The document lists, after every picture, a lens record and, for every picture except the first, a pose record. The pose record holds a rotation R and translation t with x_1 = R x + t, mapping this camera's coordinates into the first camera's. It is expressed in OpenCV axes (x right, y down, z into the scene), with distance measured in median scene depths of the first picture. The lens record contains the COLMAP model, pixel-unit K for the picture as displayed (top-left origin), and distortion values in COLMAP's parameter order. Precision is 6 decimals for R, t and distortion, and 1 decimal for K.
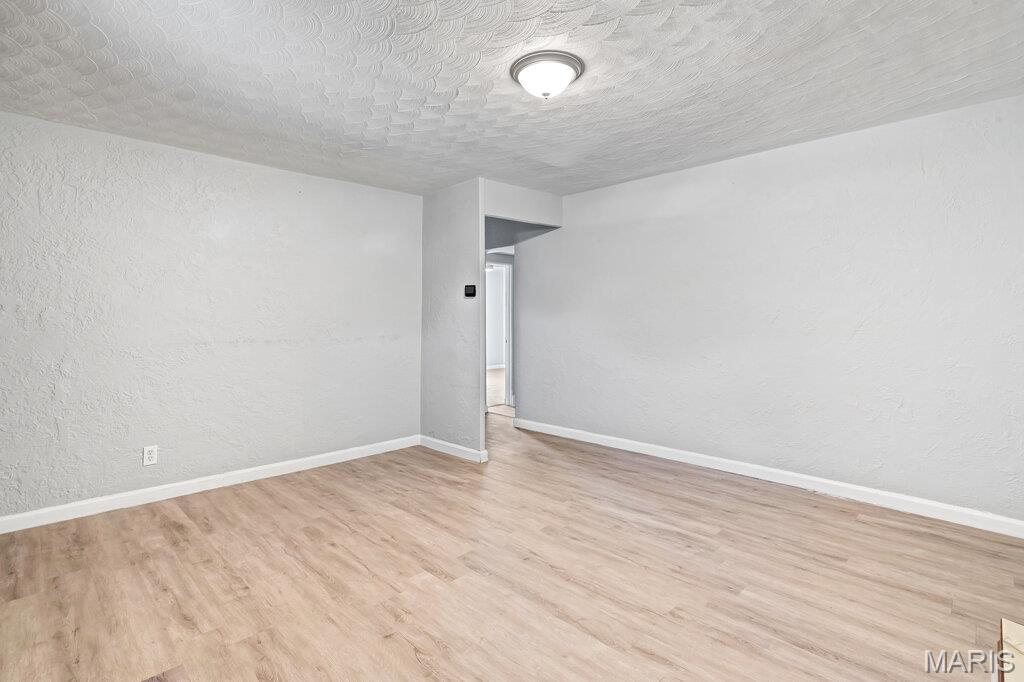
lens RADIAL K [[482.5, 0, 505.2], [0, 482.5, 317.0], [0, 0, 1]] dist [-0.001751, 0.000187]
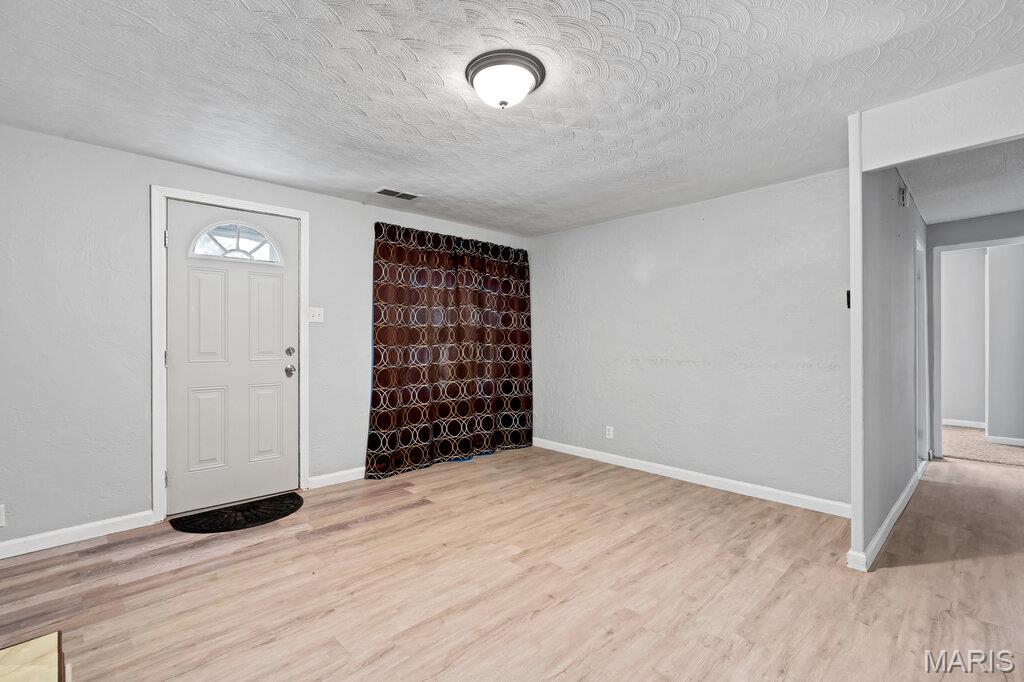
lens RADIAL K [[465.4, 0, 510.9], [0, 465.4, 344.4], [0, 0, 1]] dist [-0.001983, 0.000164]
pose [[-0.006012, 0.008378, -0.999947, 1.014919], [-0.000096, 0.999965, 0.008379, -0.000020], [0.999982, 0.000146, -0.006011, 0.987809]]
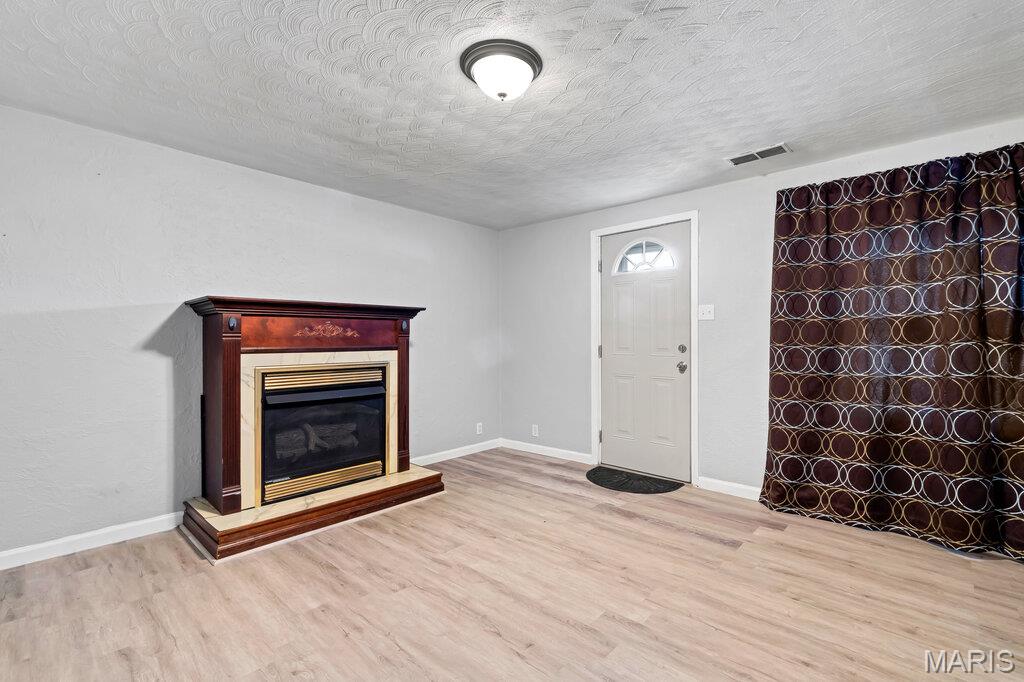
lens RADIAL K [[465.4, 0, 510.9], [0, 465.4, 344.4], [0, 0, 1]] dist [-0.001983, 0.000164]
pose [[-0.999025, 0.000127, -0.044147, 0.115094], [-0.000472, 0.999908, 0.013561, -0.001103], [0.044145, 0.013568, -0.998933, 1.868812]]
